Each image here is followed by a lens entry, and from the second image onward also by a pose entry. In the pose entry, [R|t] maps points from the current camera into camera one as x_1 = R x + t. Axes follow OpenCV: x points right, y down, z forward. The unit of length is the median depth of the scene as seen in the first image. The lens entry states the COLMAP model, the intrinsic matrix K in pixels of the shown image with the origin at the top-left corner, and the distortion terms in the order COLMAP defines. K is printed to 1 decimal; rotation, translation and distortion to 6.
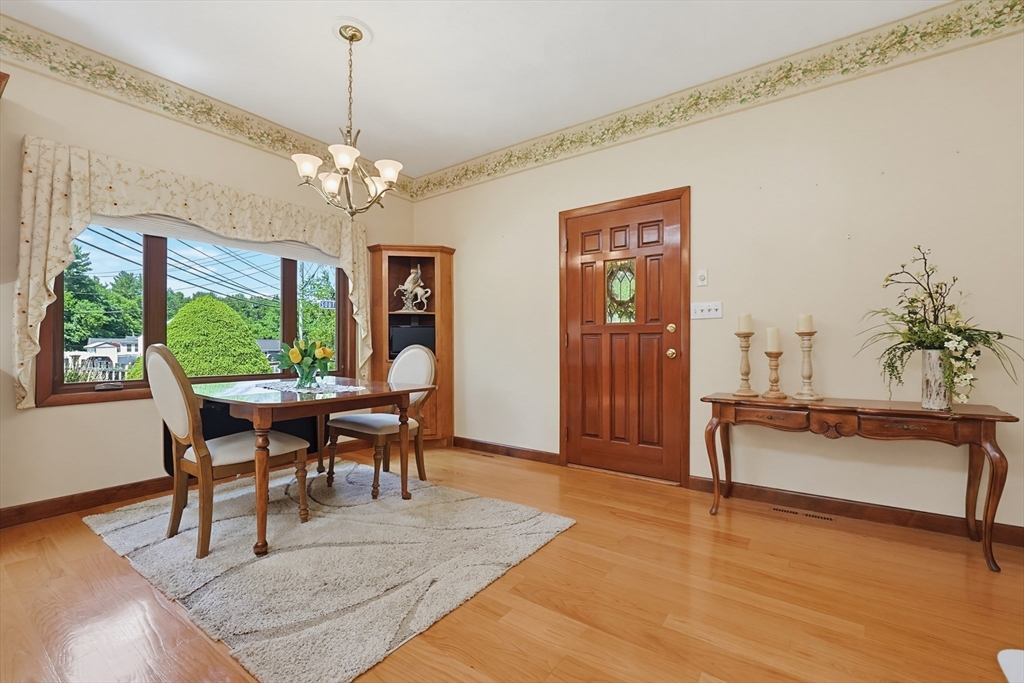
lens RADIAL K [[440.4, 0, 509.7], [0, 440.4, 350.2], [0, 0, 1]] dist [-0.000636, -0.000271]
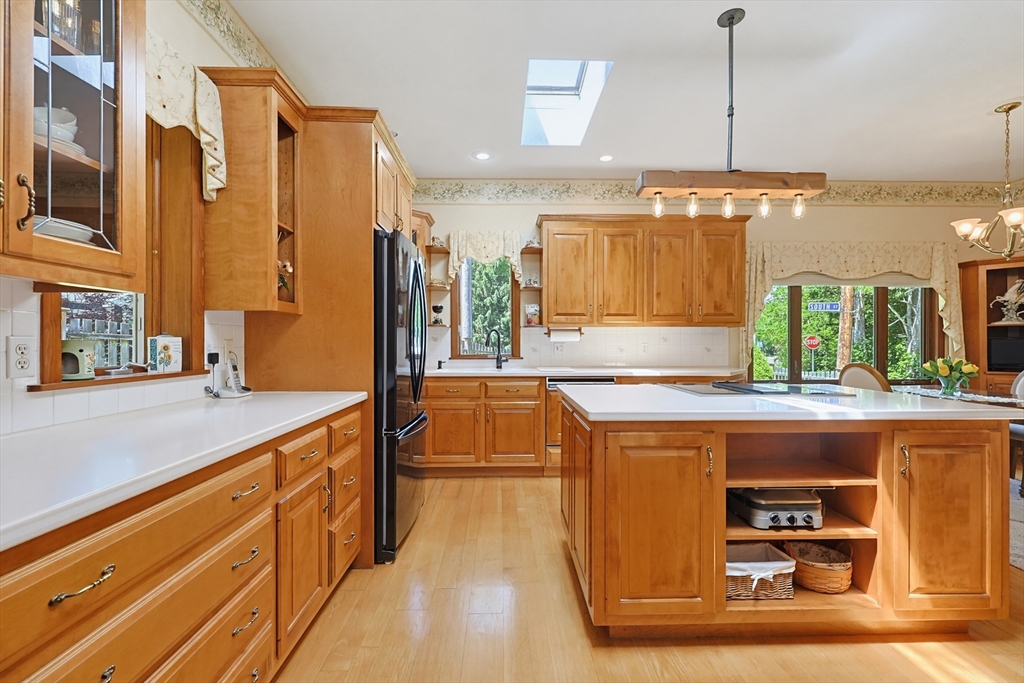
lens RADIAL K [[440.4, 0, 516.7], [0, 440.4, 345.4], [0, 0, 1]] dist [-0.000636, -0.000271]
pose [[0.619754, 0.000363, -0.784796, -0.200042], [-0.001591, 0.999998, -0.000794, -0.048436], [0.784795, 0.001741, 0.619753, -0.651377]]
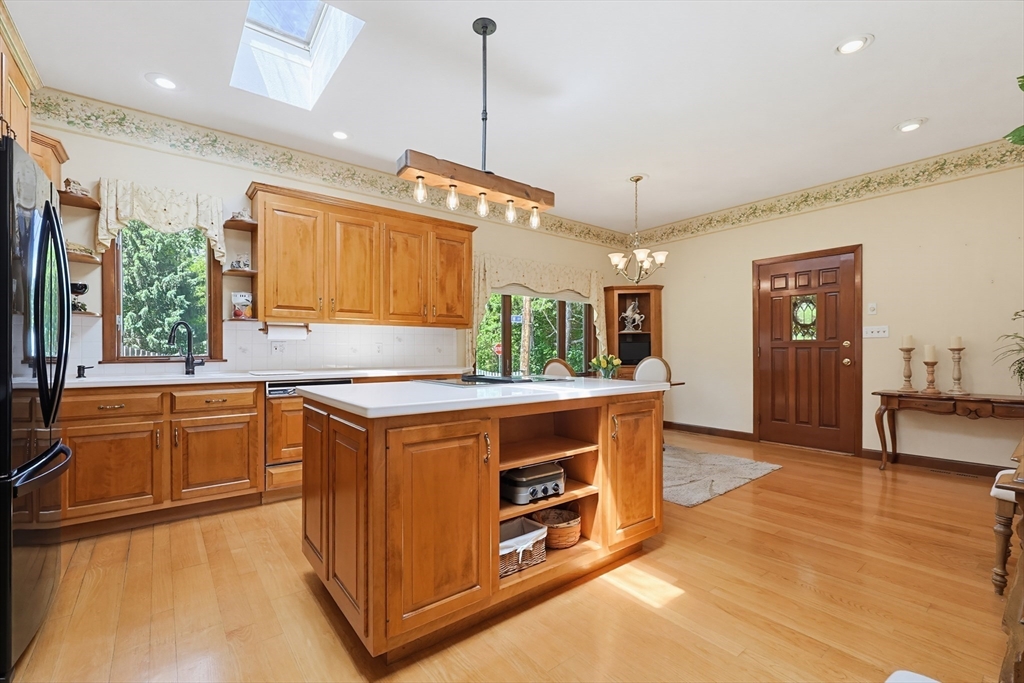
lens RADIAL K [[440.4, 0, 518.8], [0, 440.4, 353.4], [0, 0, 1]] dist [-0.000636, -0.000271]
pose [[0.966954, -0.003540, -0.254926, -0.296623], [0.003588, 0.999994, -0.000277, -0.024285], [0.254925, -0.000647, 0.966961, -0.648542]]
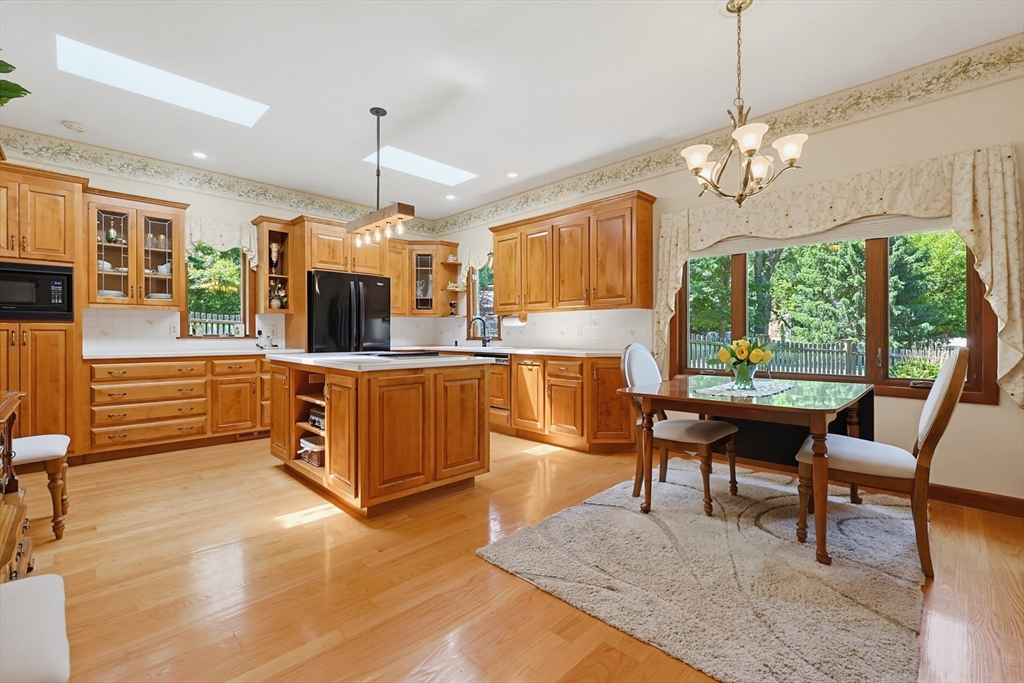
lens RADIAL K [[440.4, 0, 516.7], [0, 440.4, 342.1], [0, 0, 1]] dist [-0.000636, -0.000271]
pose [[-0.141974, 0.013076, -0.989784, 0.482384], [-0.006358, 0.999880, 0.014121, -0.024462], [0.989850, 0.008298, -0.141874, 0.539253]]
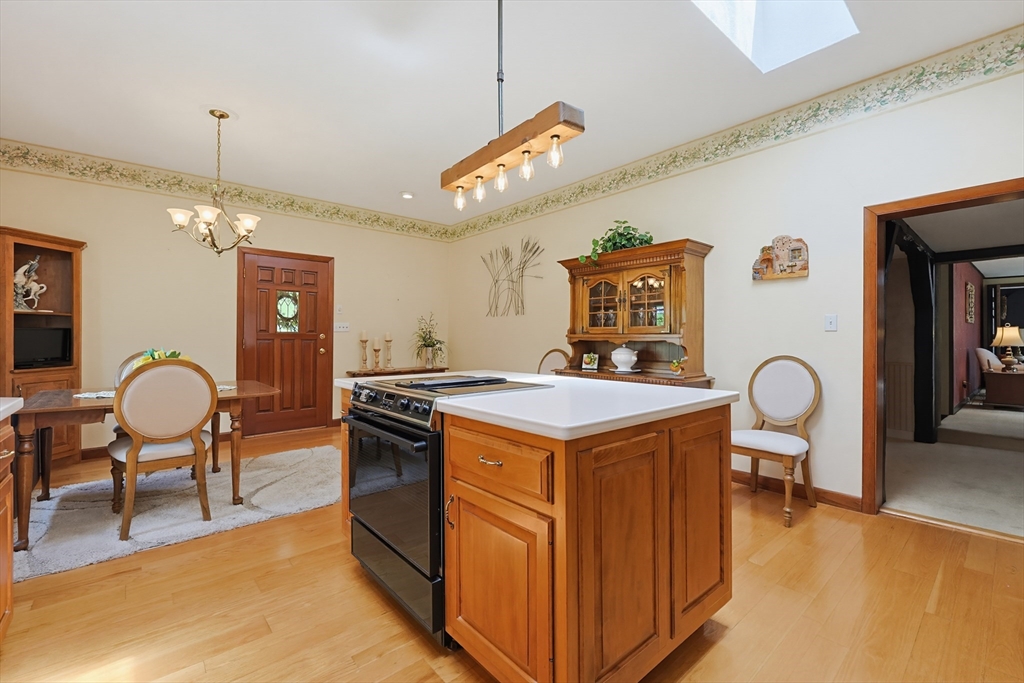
lens RADIAL K [[440.4, 0, 522.4], [0, 440.4, 334.4], [0, 0, 1]] dist [-0.000636, -0.000271]
pose [[0.217433, 0.005607, 0.976059, -1.158042], [0.006258, 0.999955, -0.007138, -0.041855], [-0.976055, 0.007660, 0.217388, -0.136335]]
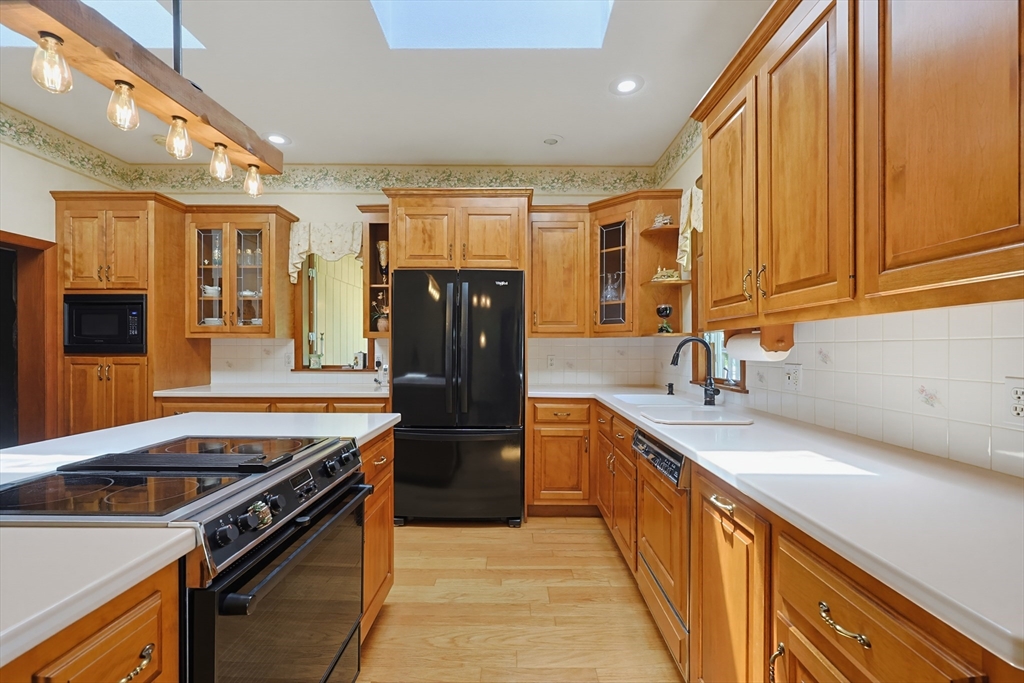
lens RADIAL K [[440.4, 0, 514.6], [0, 440.4, 351.0], [0, 0, 1]] dist [-0.000636, -0.000271]
pose [[-0.810549, -0.005126, -0.585649, -0.557418], [-0.009879, 0.999939, 0.004920, -0.074989], [0.585588, 0.009774, -0.810550, 0.579691]]
